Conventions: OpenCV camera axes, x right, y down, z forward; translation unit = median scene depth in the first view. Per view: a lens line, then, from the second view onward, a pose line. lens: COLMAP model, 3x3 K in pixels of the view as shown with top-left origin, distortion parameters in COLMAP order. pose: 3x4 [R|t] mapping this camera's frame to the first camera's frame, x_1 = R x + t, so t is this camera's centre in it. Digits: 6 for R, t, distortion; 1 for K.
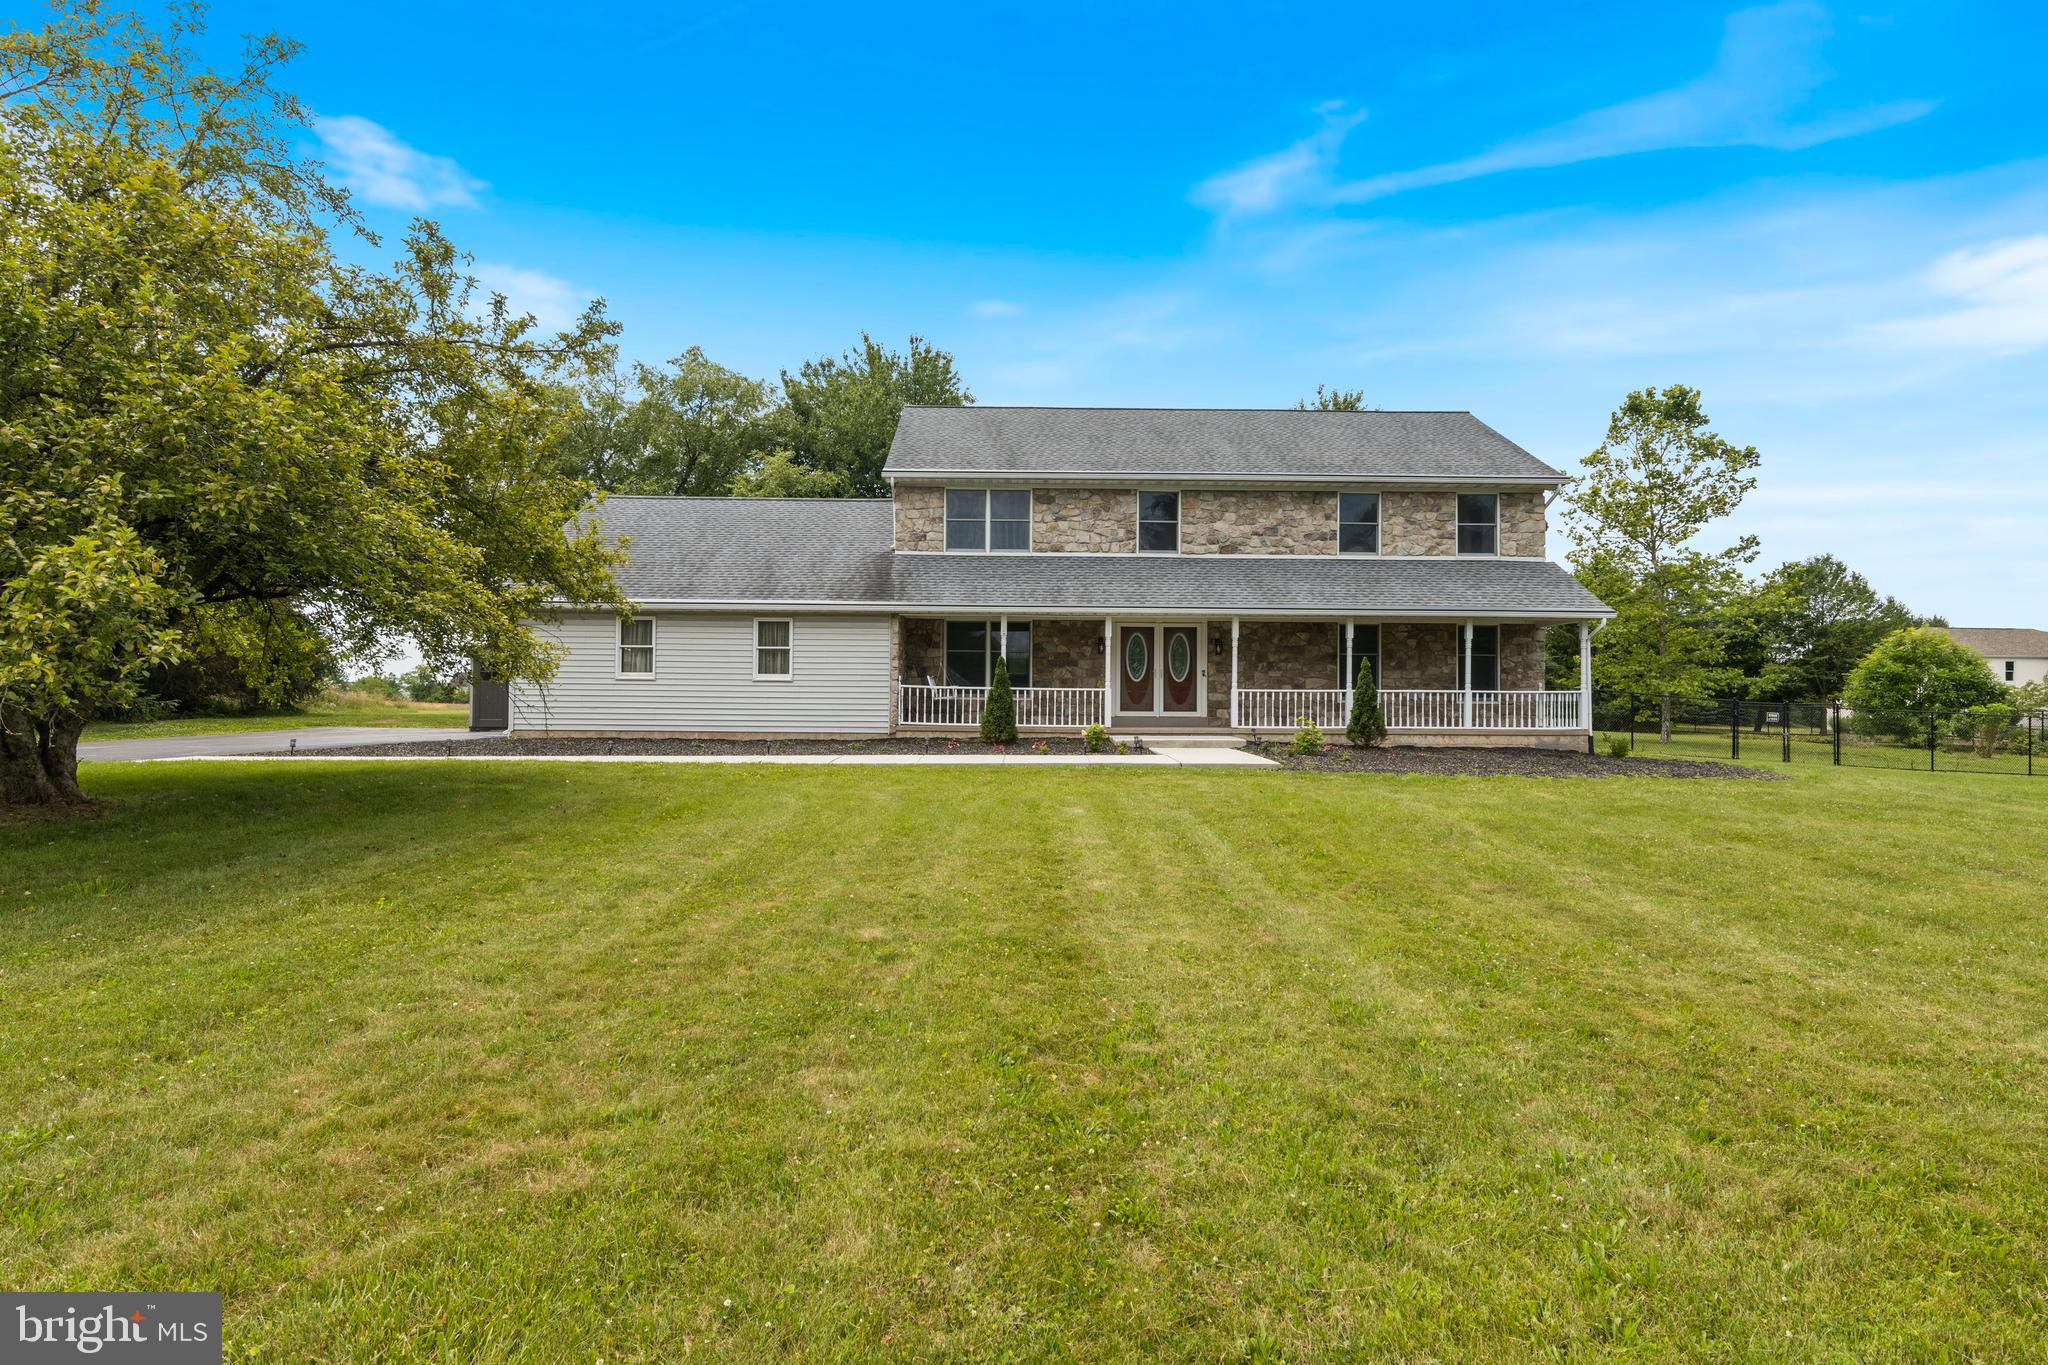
lens RADIAL K [[1033.6, 0, 1024.0], [0, 1033.6, 682.5], [0, 0, 1]] dist [0.004256, 0.000676]
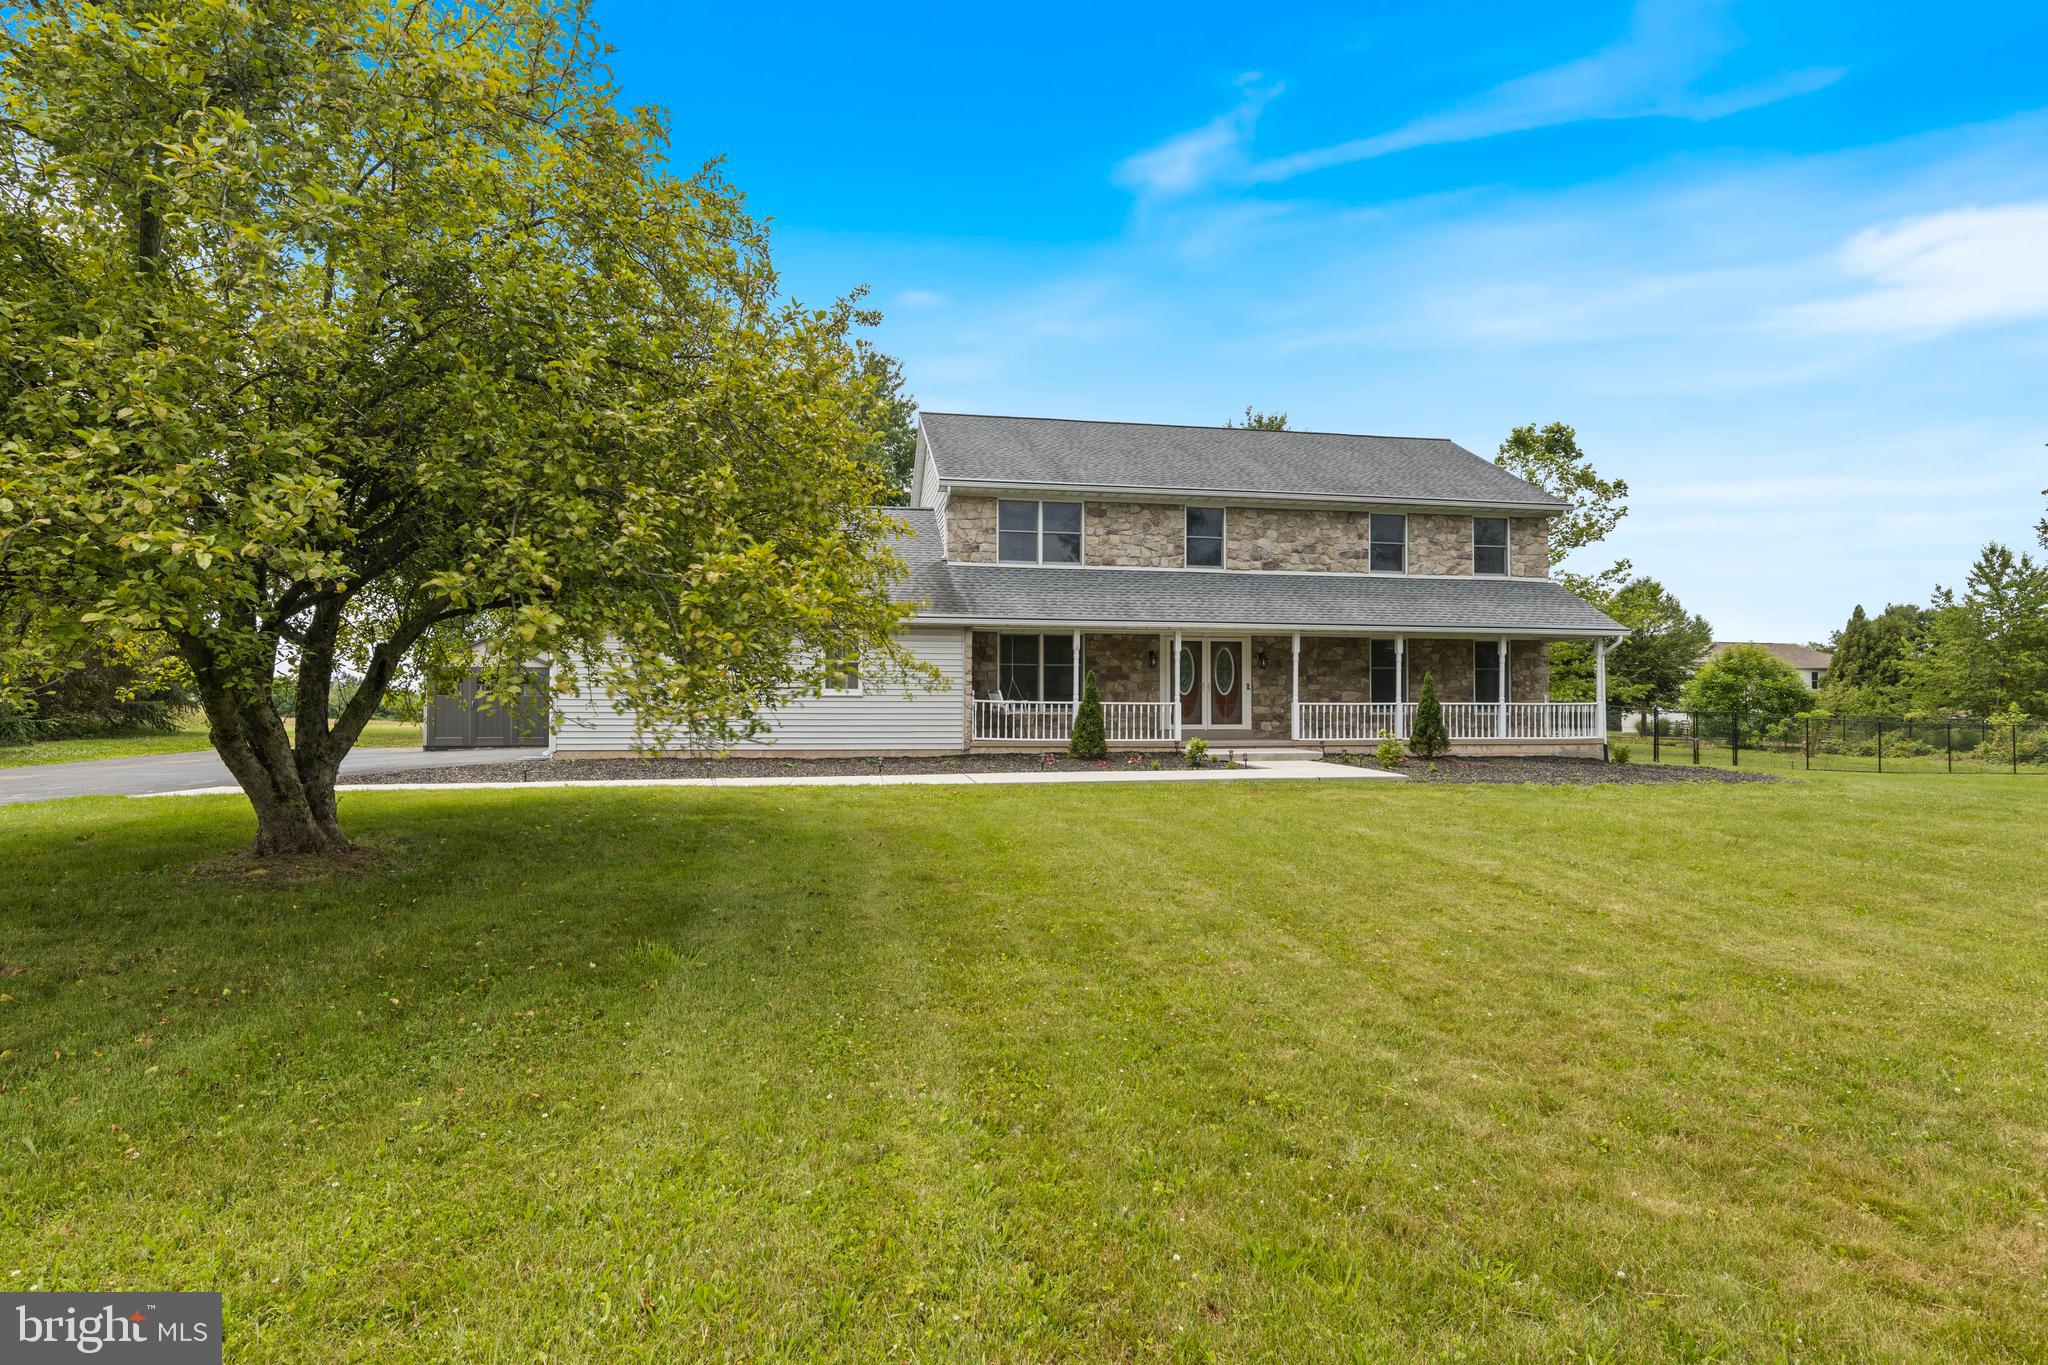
lens RADIAL K [[1028.7, 0, 1024.0], [0, 1028.7, 682.5], [0, 0, 1]] dist [-0.001307, -0.000629]
pose [[0.986920, -0.001217, 0.161207, -0.208747], [0.002592, 0.999962, -0.008320, -0.005210], [-0.161191, 0.008629, 0.986886, 0.033945]]
